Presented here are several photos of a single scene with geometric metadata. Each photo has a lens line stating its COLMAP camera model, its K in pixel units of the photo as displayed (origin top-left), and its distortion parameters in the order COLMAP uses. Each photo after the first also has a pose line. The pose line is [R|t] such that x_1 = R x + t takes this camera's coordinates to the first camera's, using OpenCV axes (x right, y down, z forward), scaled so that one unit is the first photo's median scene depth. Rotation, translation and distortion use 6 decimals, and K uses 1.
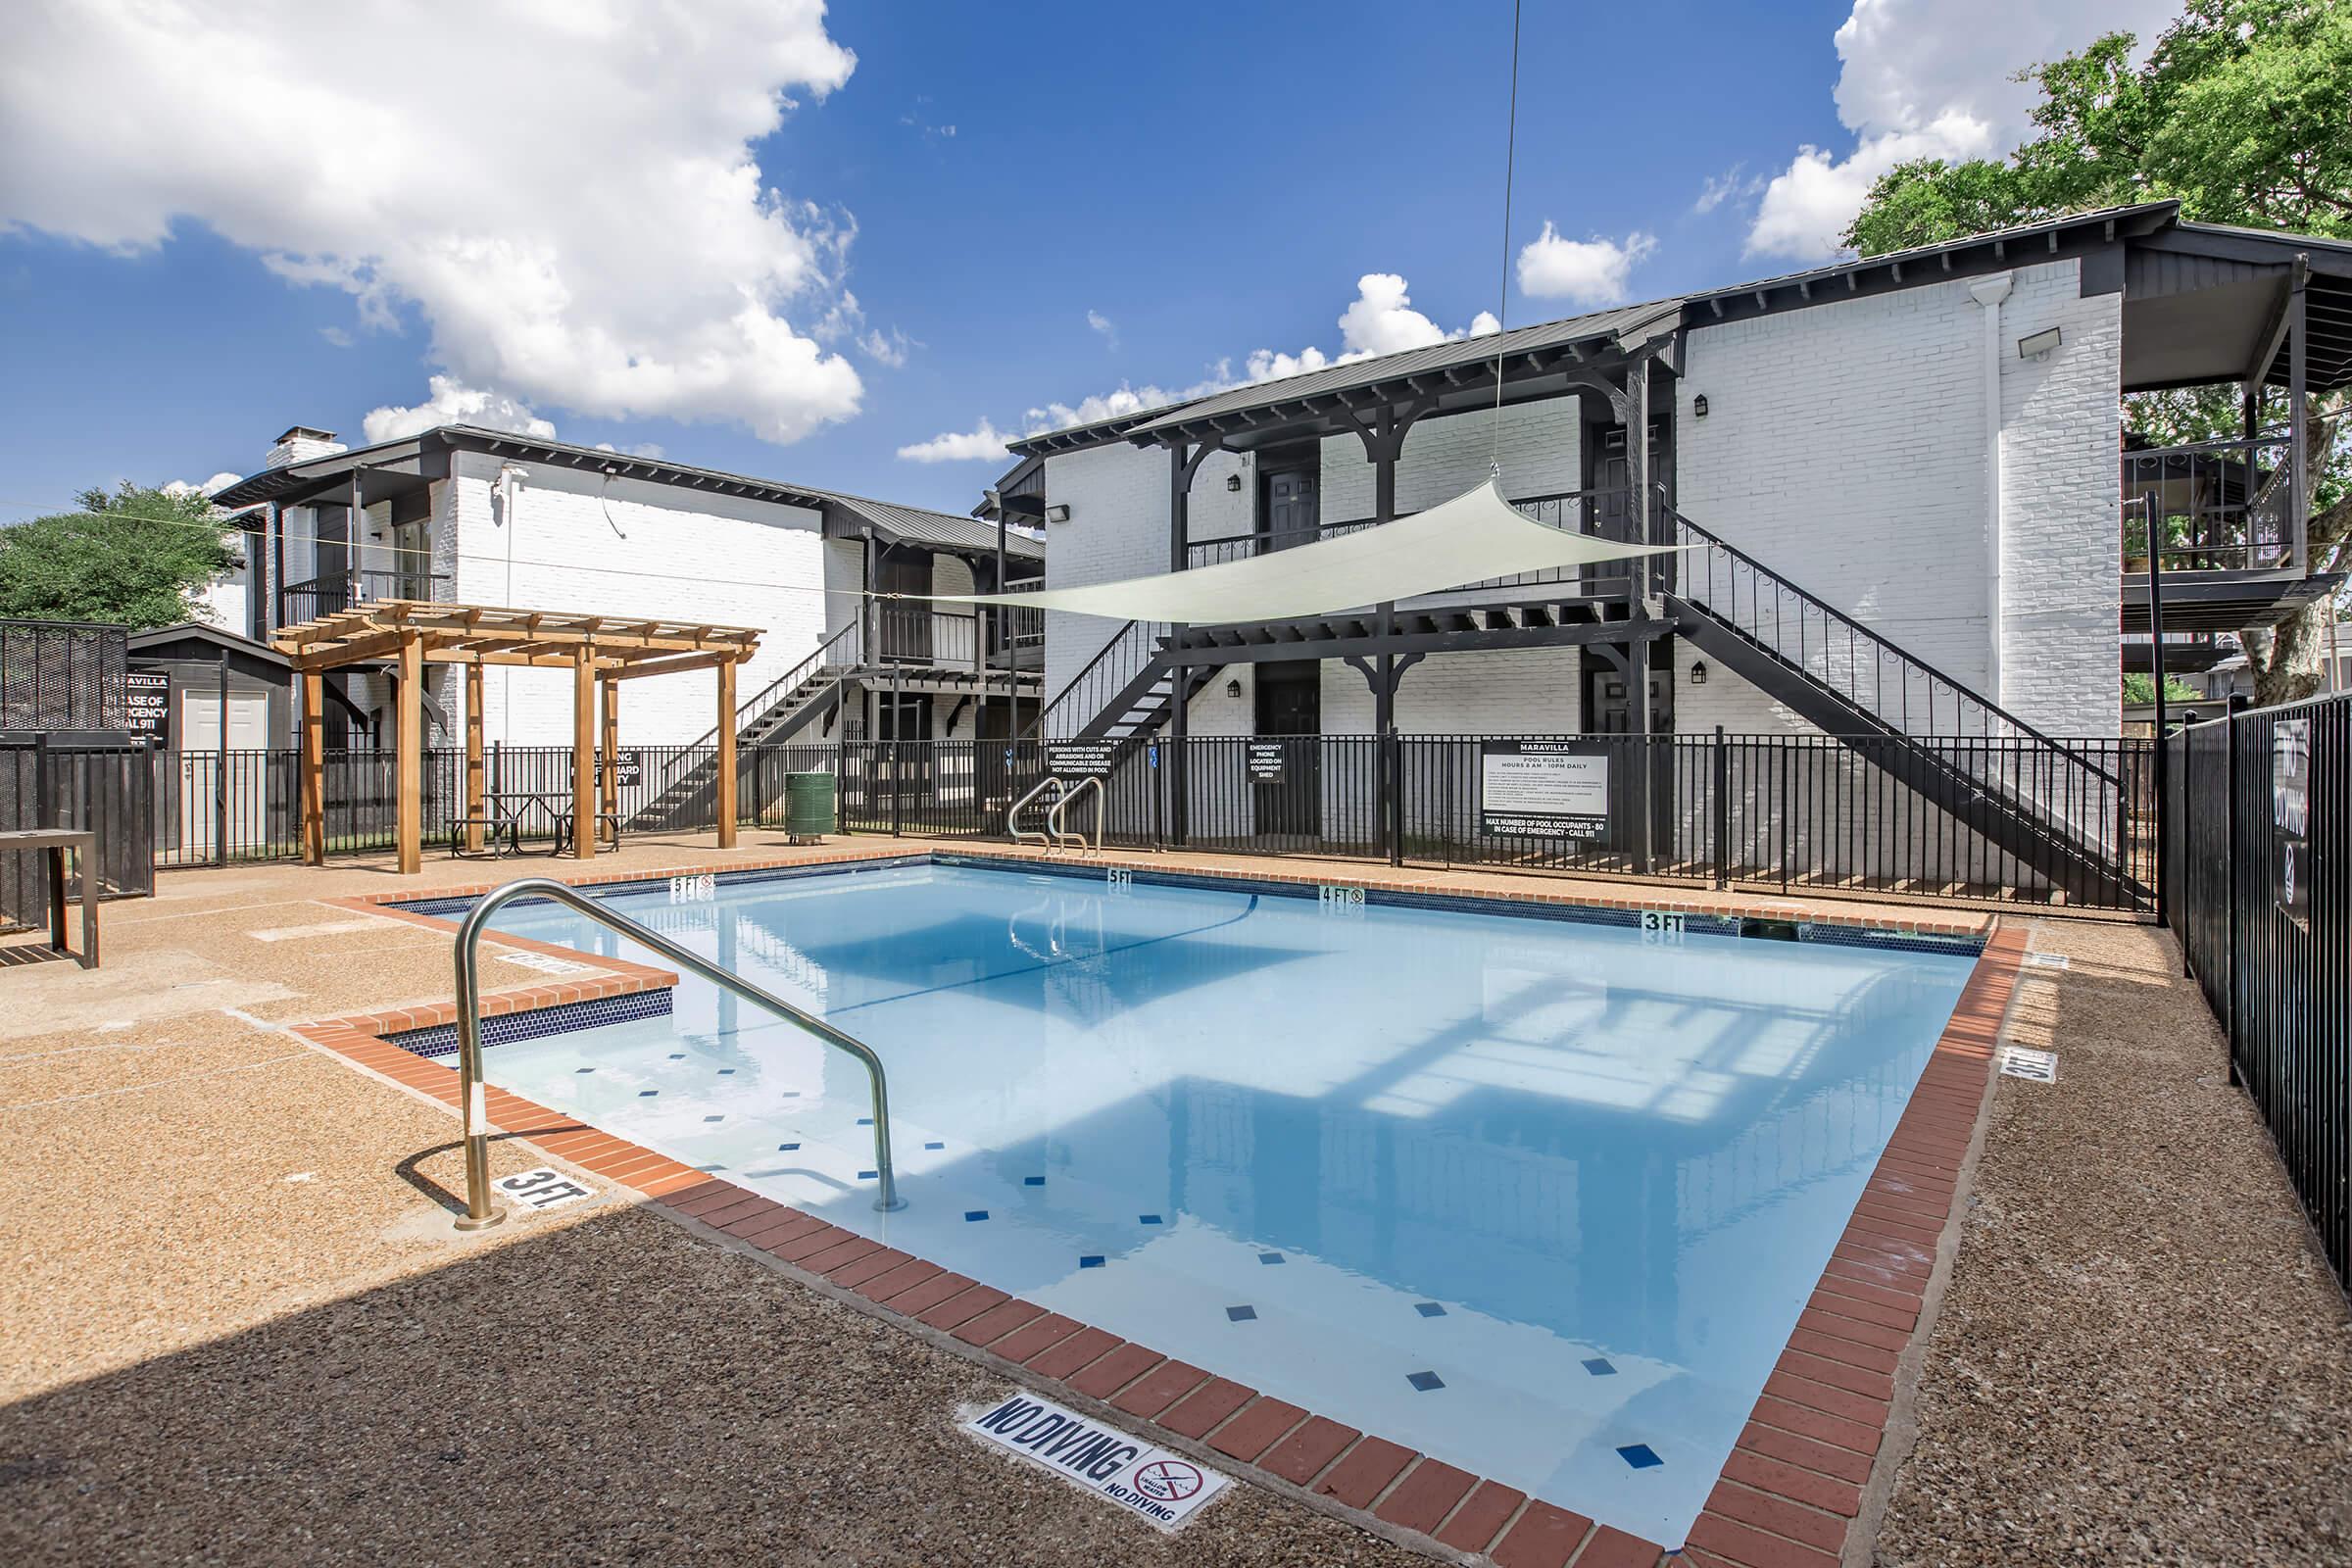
lens RADIAL K [[1175.6, 0, 1139.2], [0, 1175.6, 732.6], [0, 0, 1]] dist [-0.039939, 0.006580]
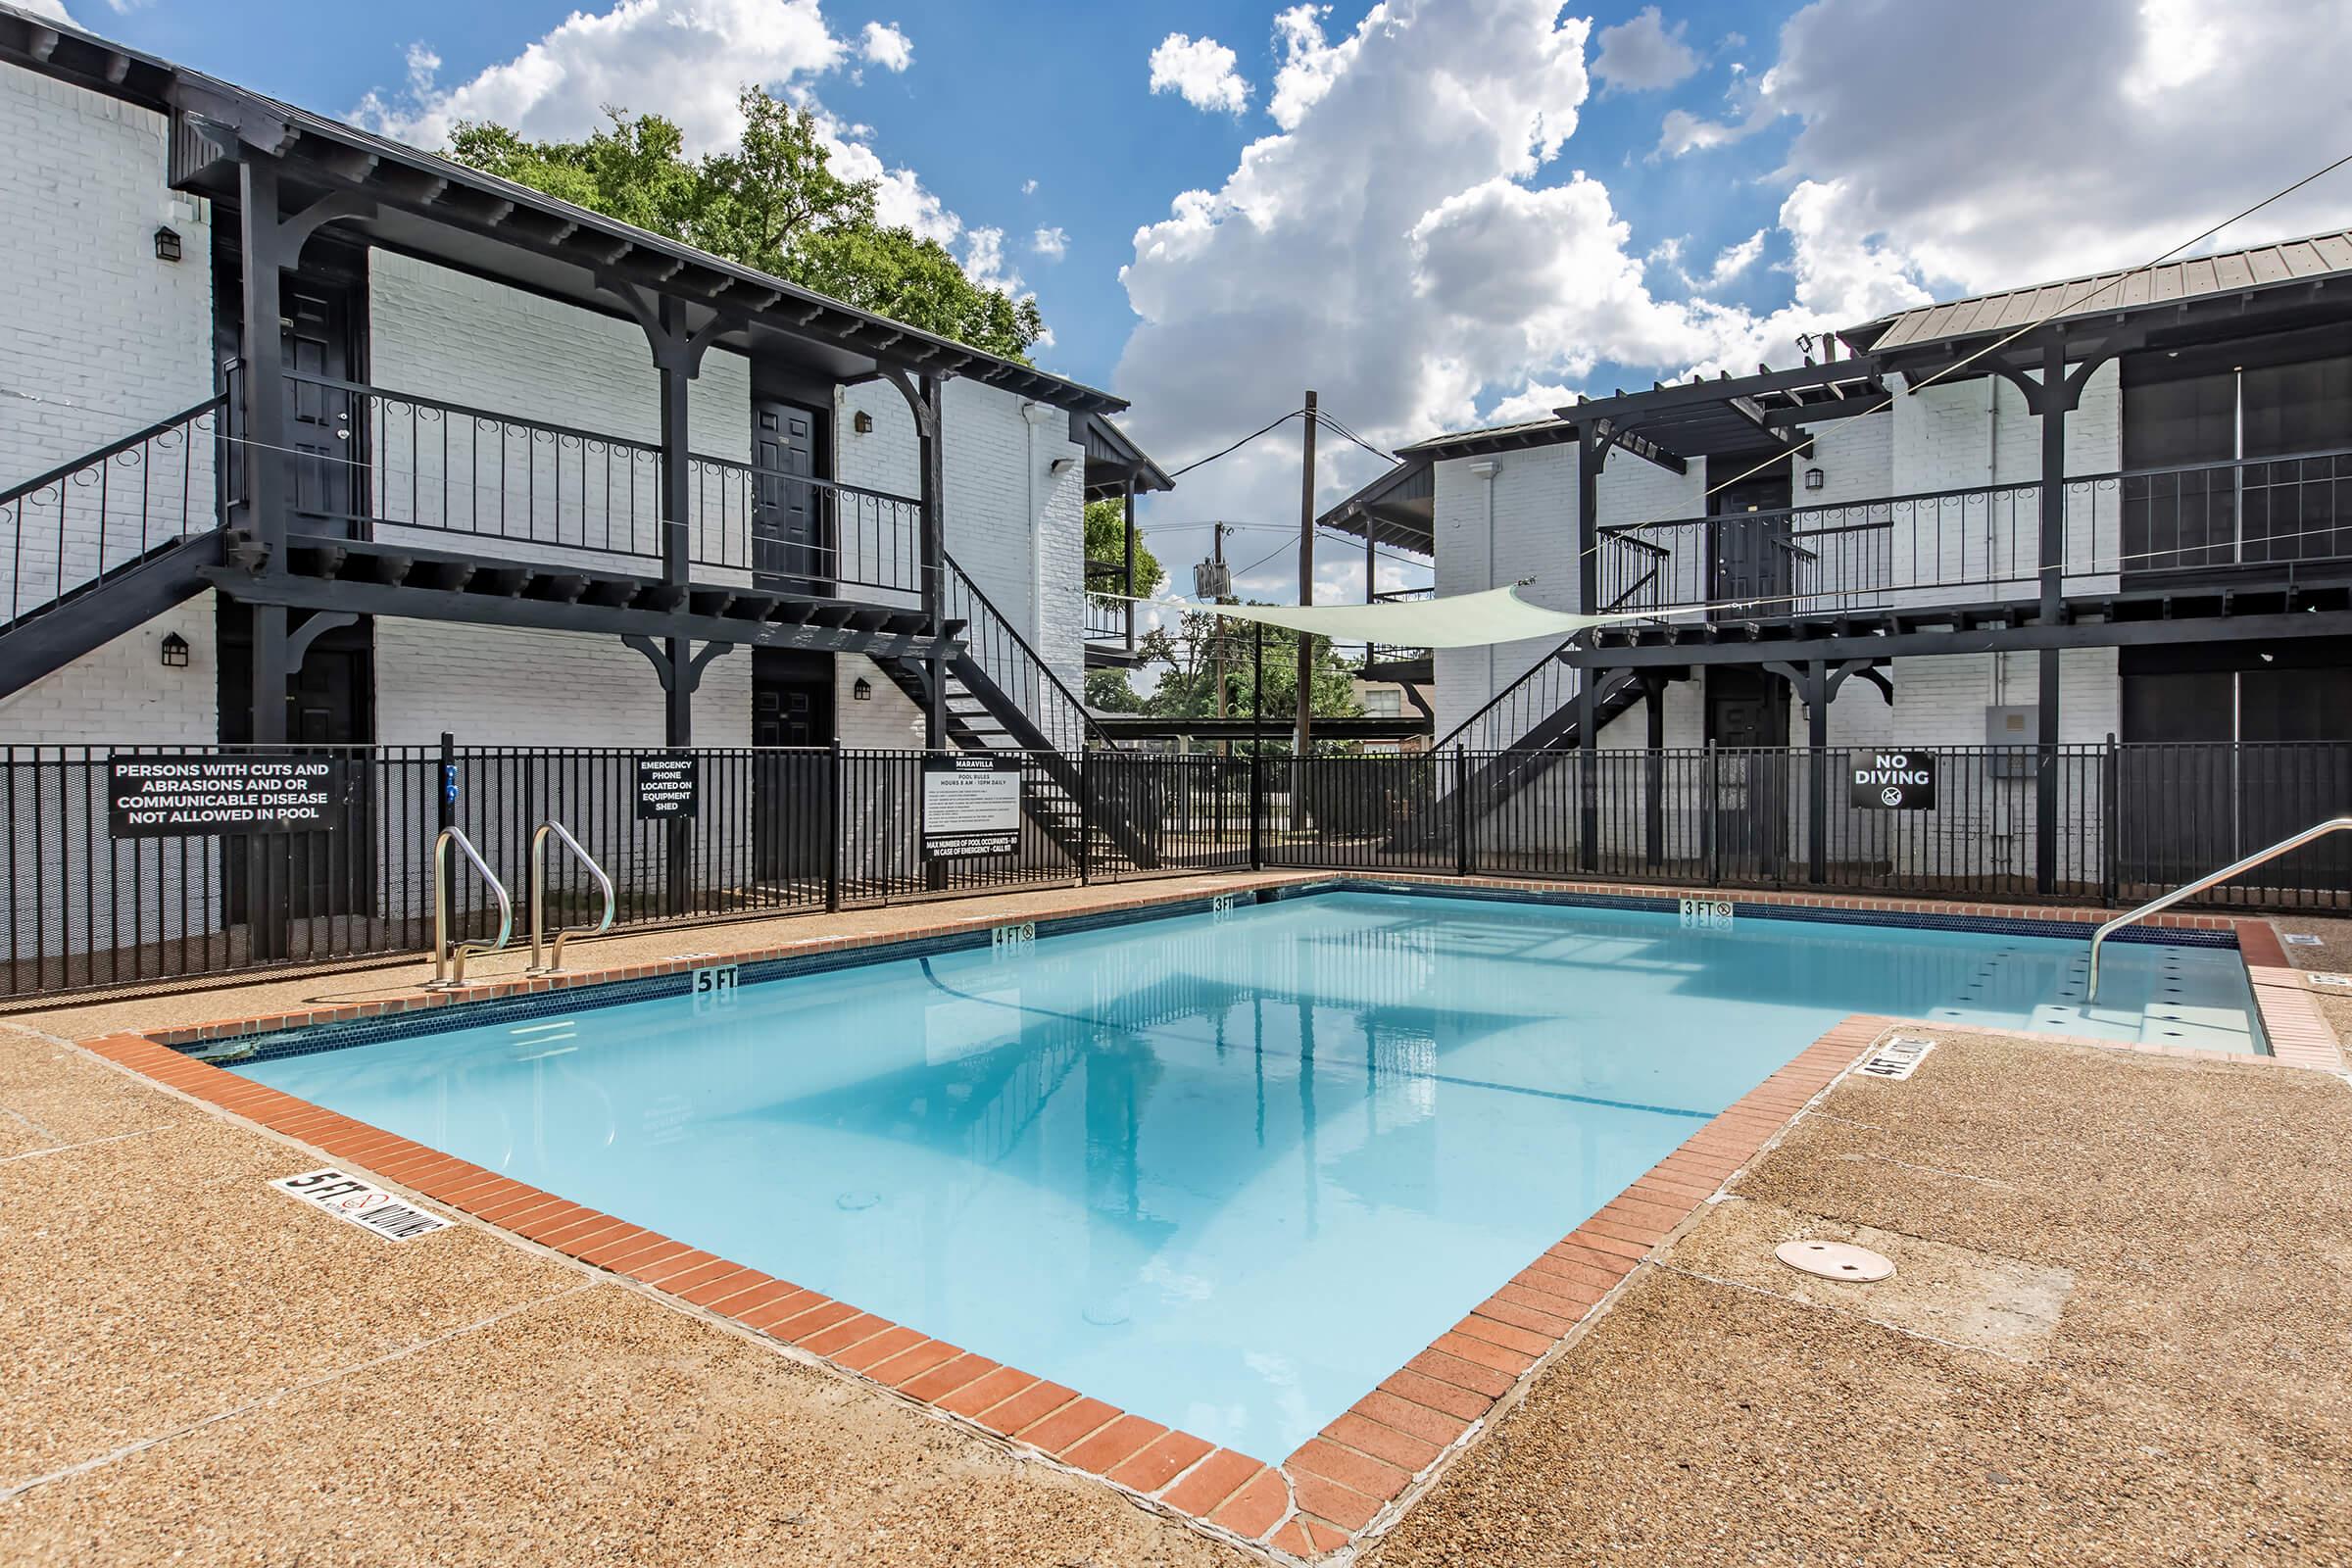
lens RADIAL K [[1318.7, 0, 1231.3], [0, 1318.7, 781.5], [0, 0, 1]] dist [0.000698, 0.001069]
pose [[-0.044805, -0.015636, 0.998873, -0.613372], [-0.011403, 0.999820, 0.015139, 0.006586], [-0.998931, -0.010712, -0.044975, 0.670696]]
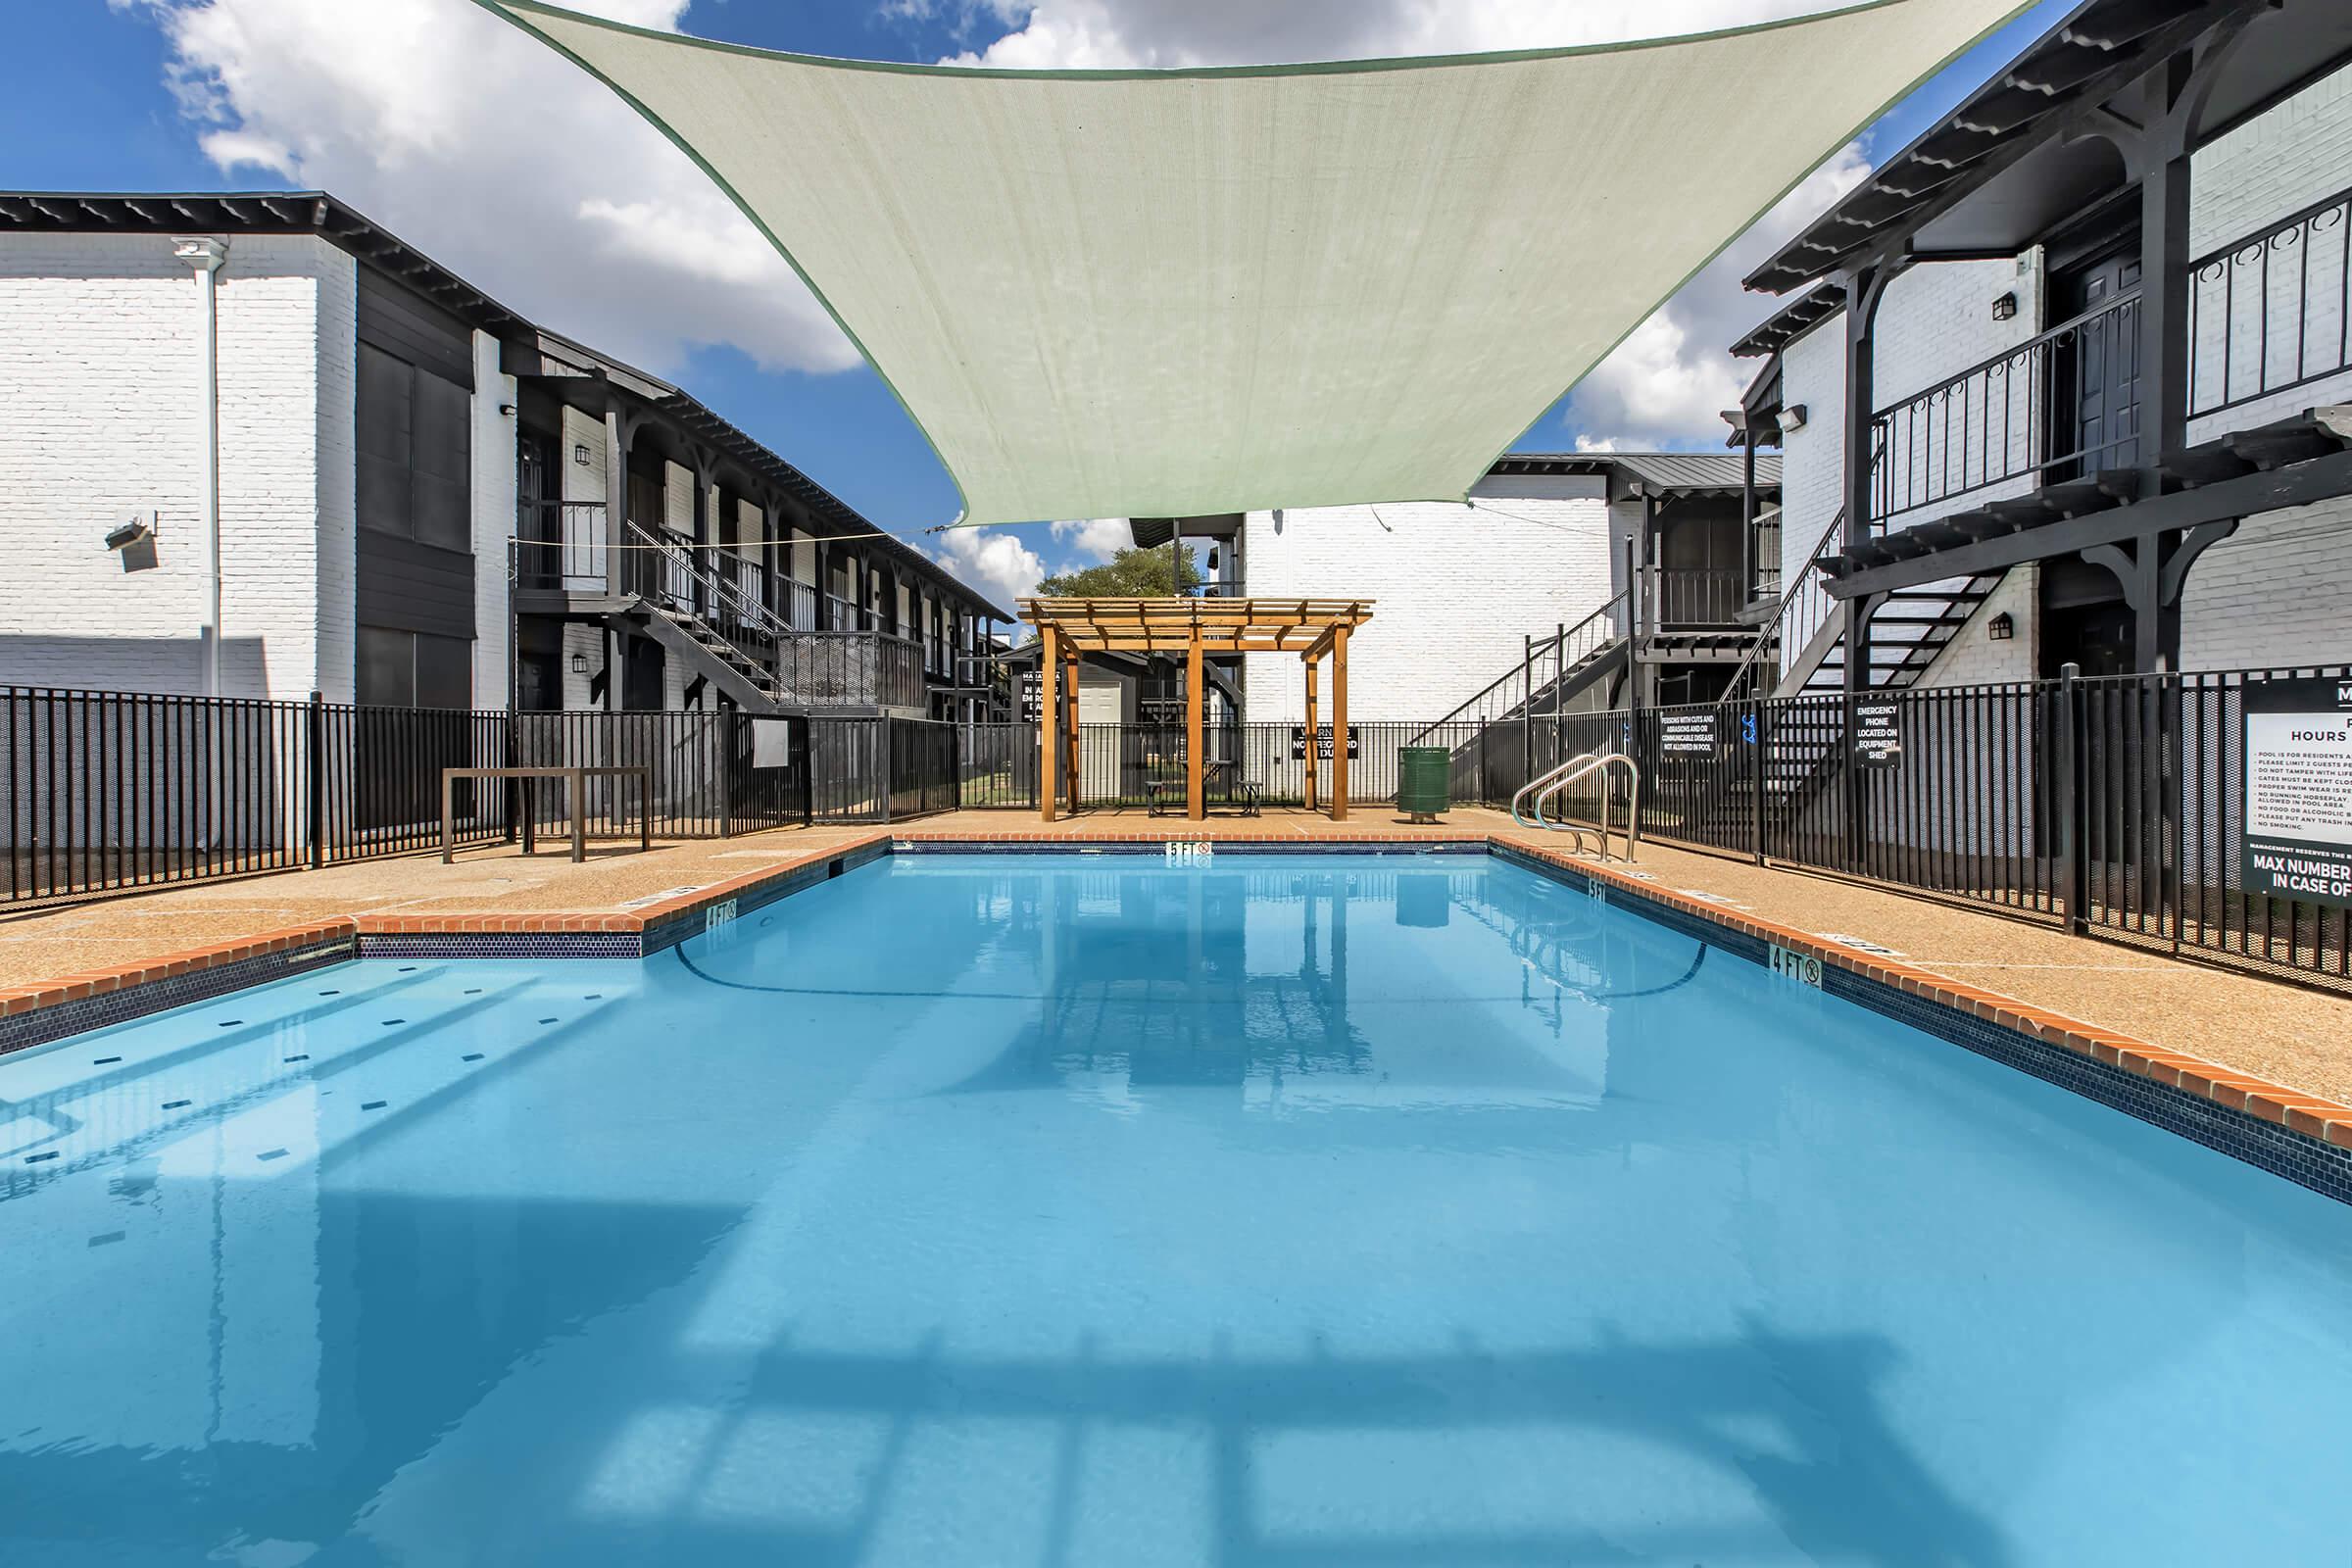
lens RADIAL K [[1055.1, 0, 1242.2], [0, 1055.1, 729.6], [0, 0, 1]] dist [0.001841, 0.000651]
pose [[0.656886, -0.000407, -0.753989, 0.288180], [0.004531, 0.999984, 0.003407, 0.018128], [0.753976, -0.005654, 0.656878, 0.361117]]
